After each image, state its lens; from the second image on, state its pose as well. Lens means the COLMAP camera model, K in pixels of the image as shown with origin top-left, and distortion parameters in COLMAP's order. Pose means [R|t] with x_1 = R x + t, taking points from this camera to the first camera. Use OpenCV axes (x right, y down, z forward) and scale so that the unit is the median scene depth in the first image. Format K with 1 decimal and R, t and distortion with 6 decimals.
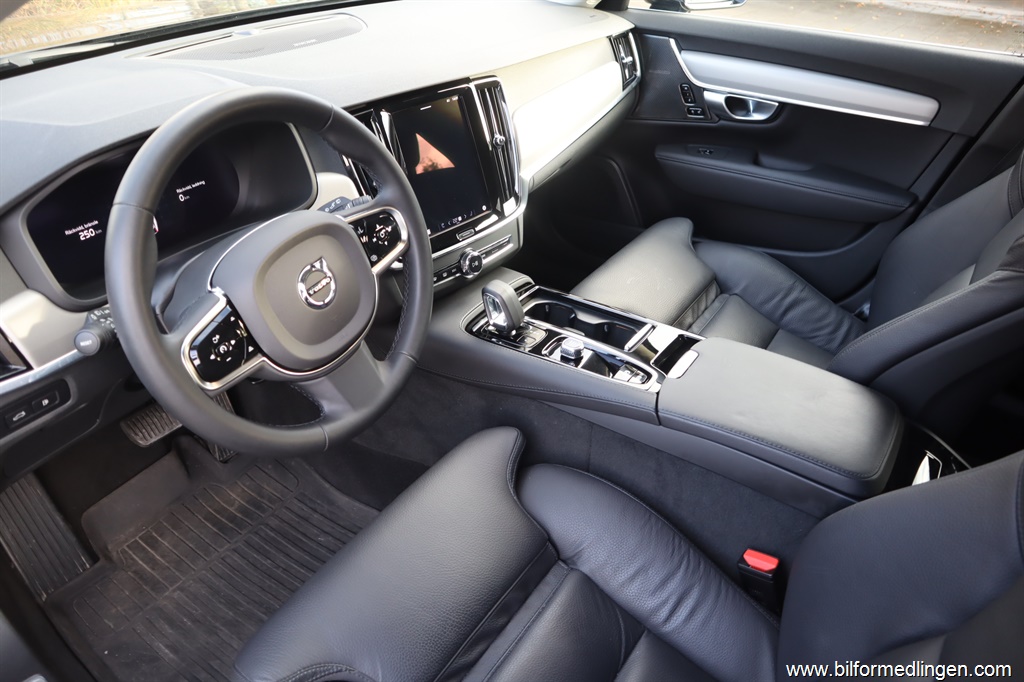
lens RADIAL K [[713.7, 0, 512.0], [0, 713.7, 341.0], [0, 0, 1]] dist [-0.126502, 0.081081]
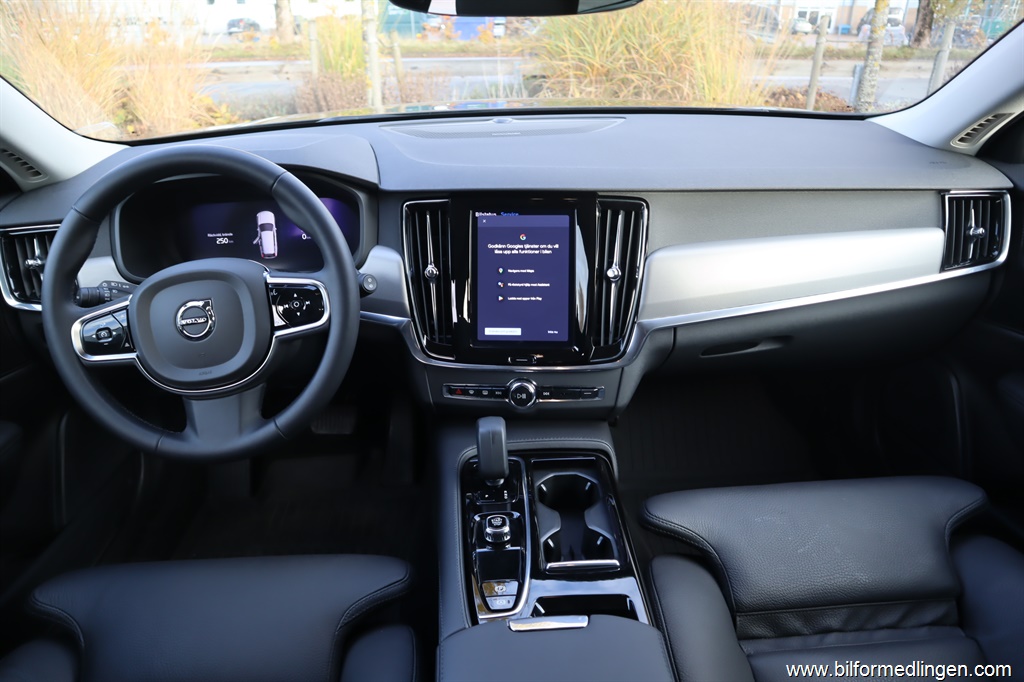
lens RADIAL K [[713.7, 0, 512.0], [0, 713.7, 341.0], [0, 0, 1]] dist [-0.126502, 0.081081]
pose [[0.599013, 0.312584, -0.737207, 0.775034], [-0.421341, 0.905940, 0.041771, -0.277376], [0.680922, 0.285595, 0.674375, 0.543307]]
